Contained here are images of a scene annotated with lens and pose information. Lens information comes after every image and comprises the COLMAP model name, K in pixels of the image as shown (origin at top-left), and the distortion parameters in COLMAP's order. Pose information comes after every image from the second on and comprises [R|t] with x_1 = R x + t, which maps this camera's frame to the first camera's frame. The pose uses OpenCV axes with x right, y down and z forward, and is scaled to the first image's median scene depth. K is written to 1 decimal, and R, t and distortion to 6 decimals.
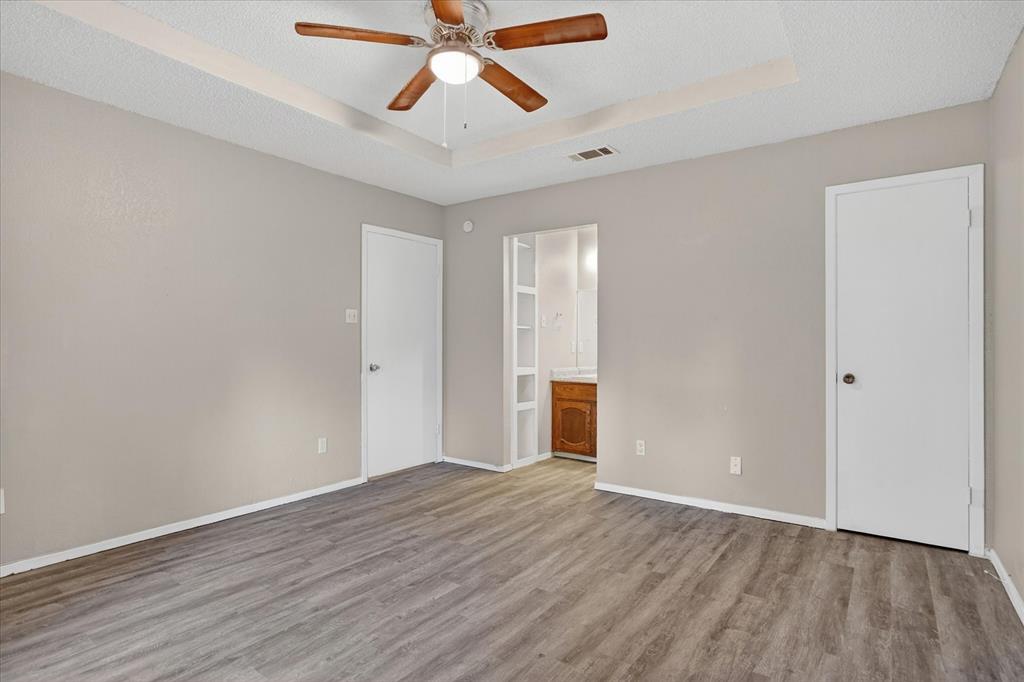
lens RADIAL K [[476.2, 0, 513.1], [0, 476.2, 343.6], [0, 0, 1]] dist [-0.046828, 0.015565]
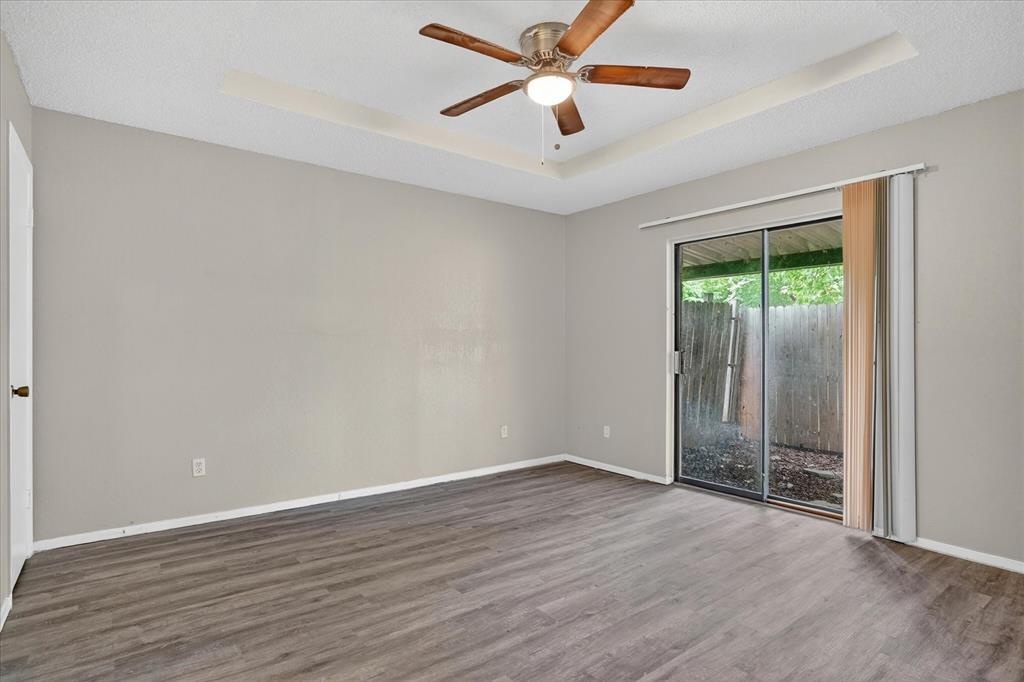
lens RADIAL K [[476.2, 0, 513.1], [0, 476.2, 343.6], [0, 0, 1]] dist [-0.046828, 0.015565]
pose [[-0.950933, -0.001569, 0.309392, -0.347228], [-0.003689, 0.999974, -0.006266, -0.000617], [-0.309374, -0.007100, -0.950914, 1.860841]]
